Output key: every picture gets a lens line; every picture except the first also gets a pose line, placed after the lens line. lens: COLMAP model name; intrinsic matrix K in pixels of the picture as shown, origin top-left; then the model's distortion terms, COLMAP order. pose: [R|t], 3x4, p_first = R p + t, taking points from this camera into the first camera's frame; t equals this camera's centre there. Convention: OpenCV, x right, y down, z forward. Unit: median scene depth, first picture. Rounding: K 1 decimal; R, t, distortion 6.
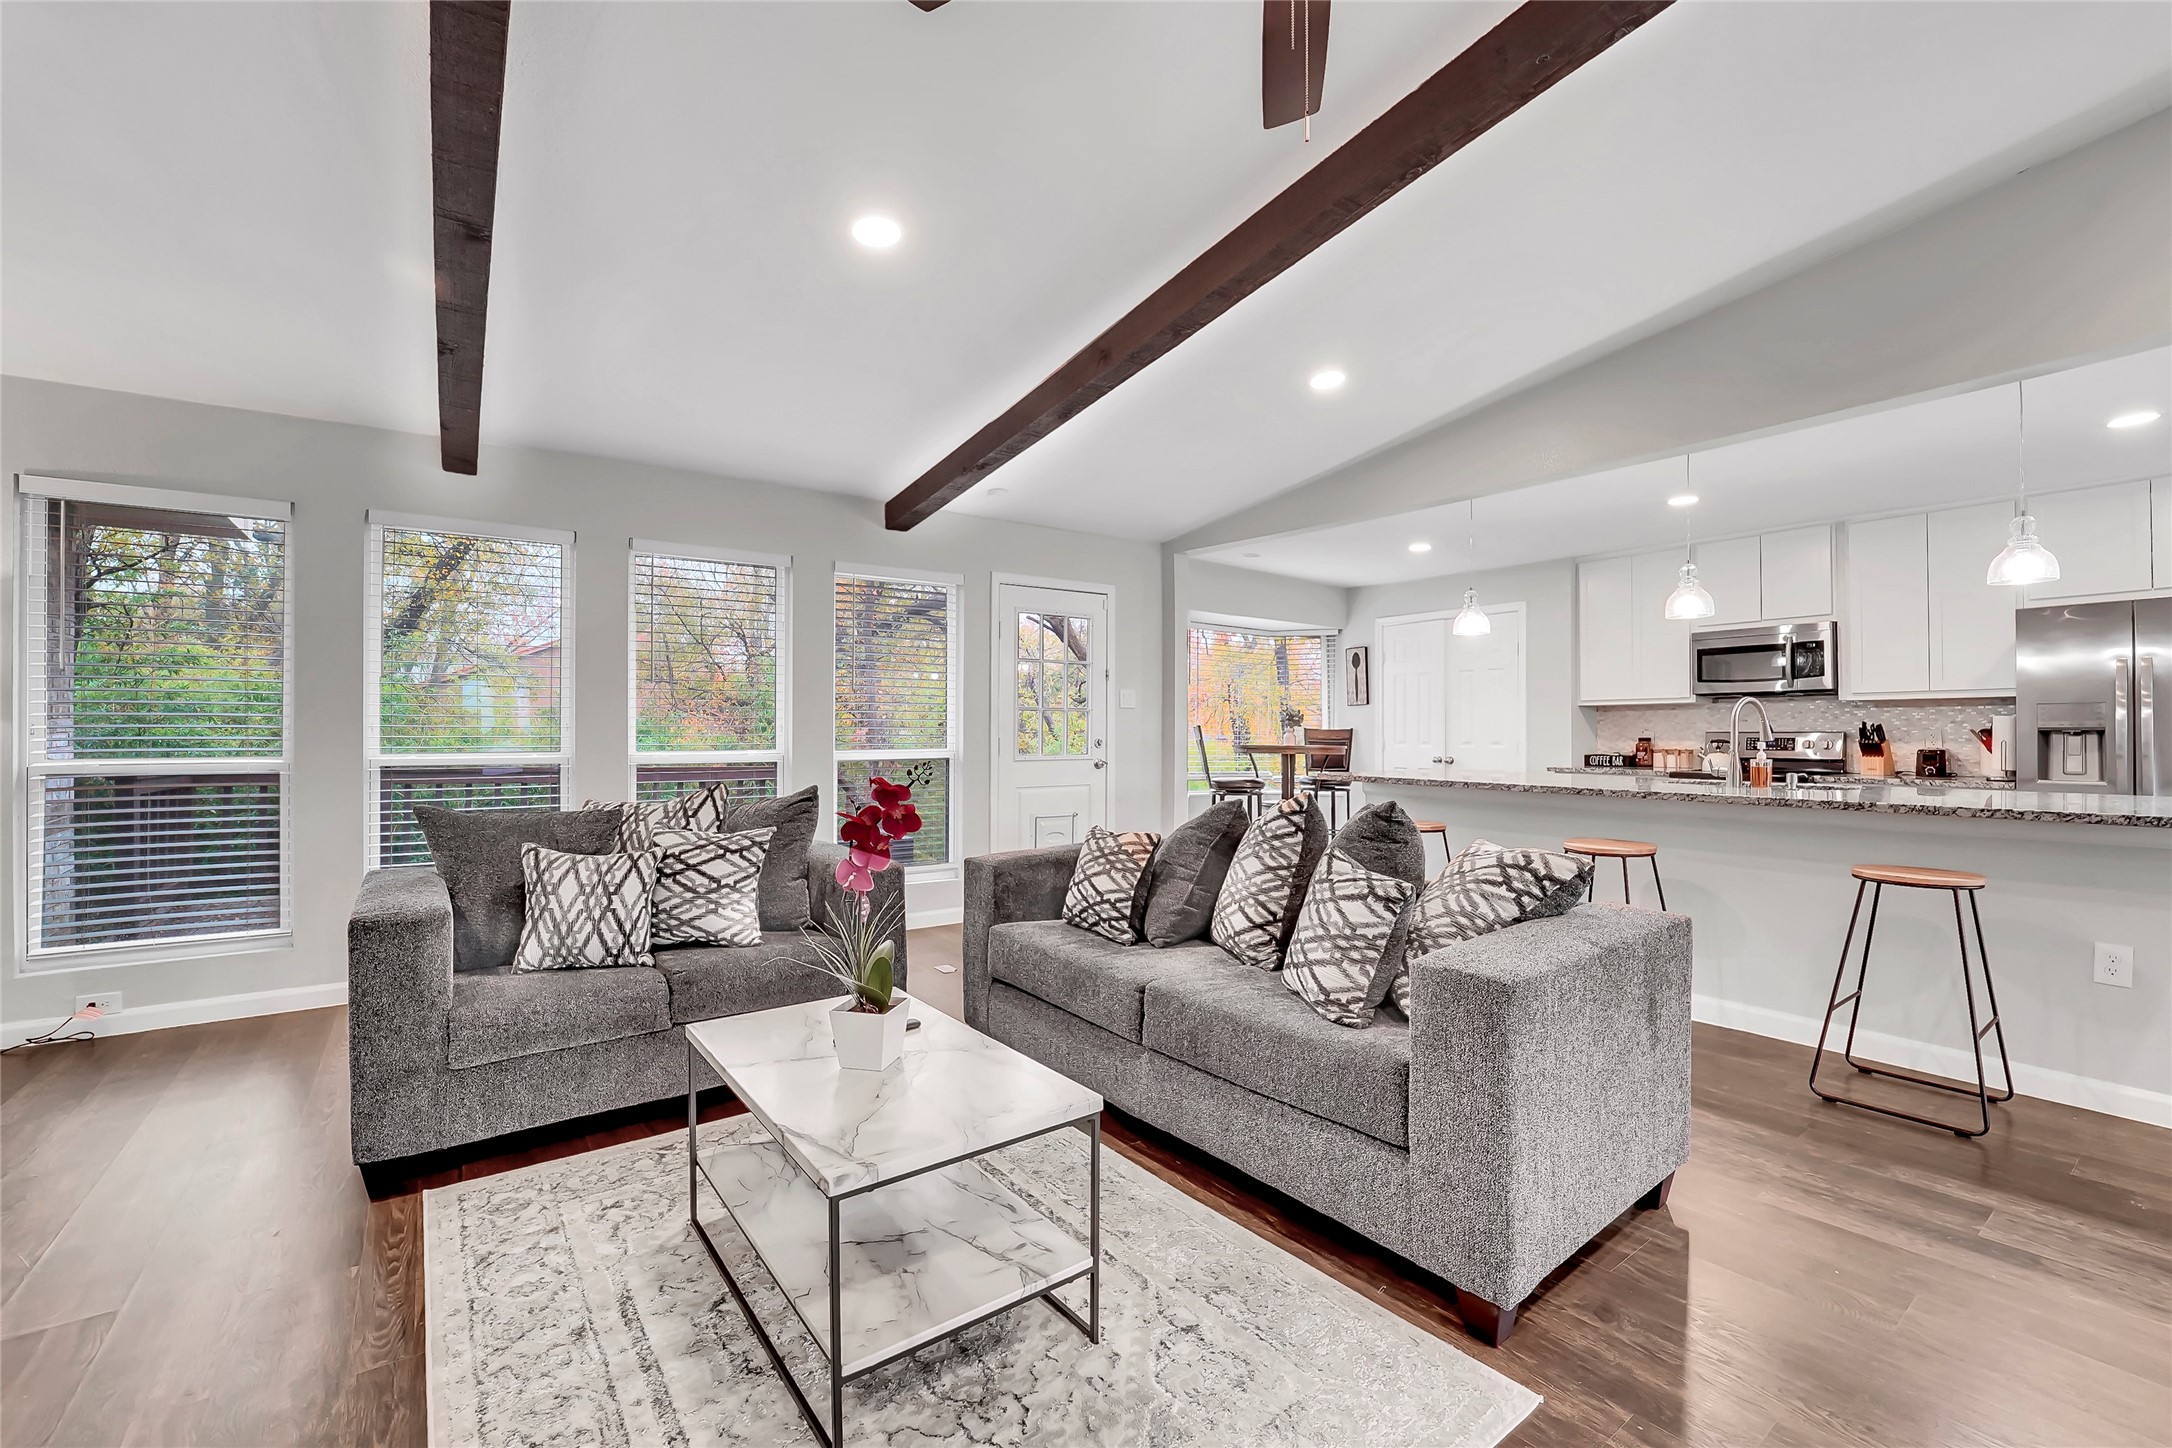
lens RADIAL K [[904.6, 0, 1092.2], [0, 904.6, 730.6], [0, 0, 1]] dist [-0.001409, -0.000016]
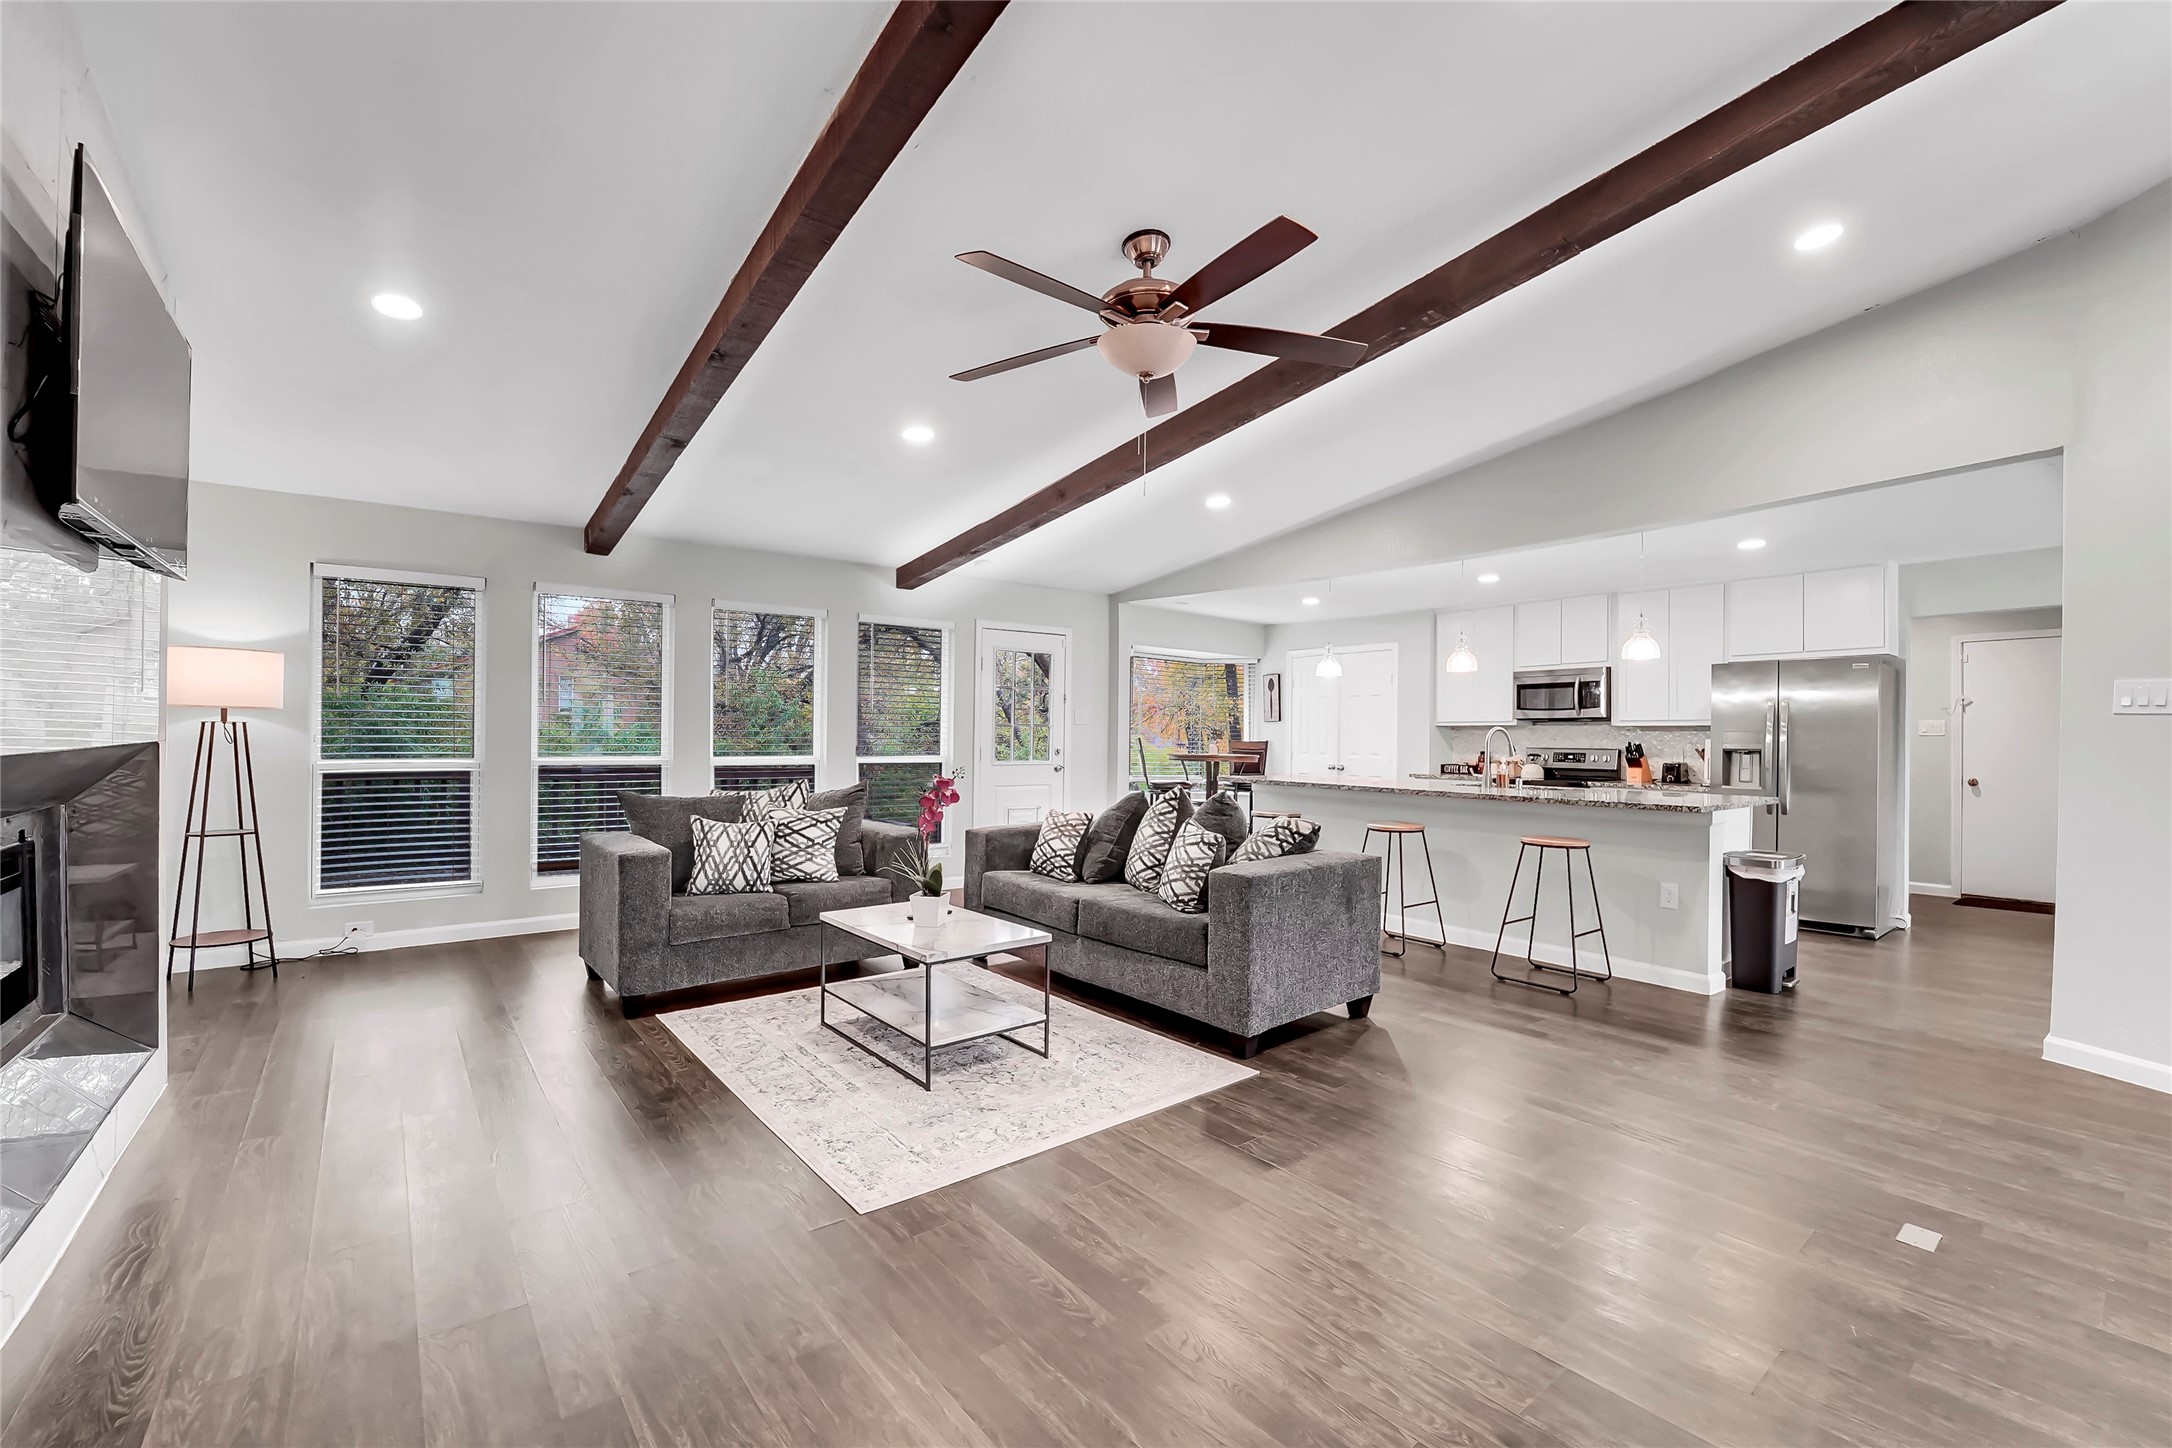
lens RADIAL K [[904.6, 0, 1077.4], [0, 904.6, 731.2], [0, 0, 1]] dist [-0.001409, -0.000016]
pose [[0.999684, 0.009247, 0.023386, 0.009878], [-0.009153, 0.999950, -0.004113, -0.021233], [-0.023423, 0.003897, 0.999718, -0.558337]]
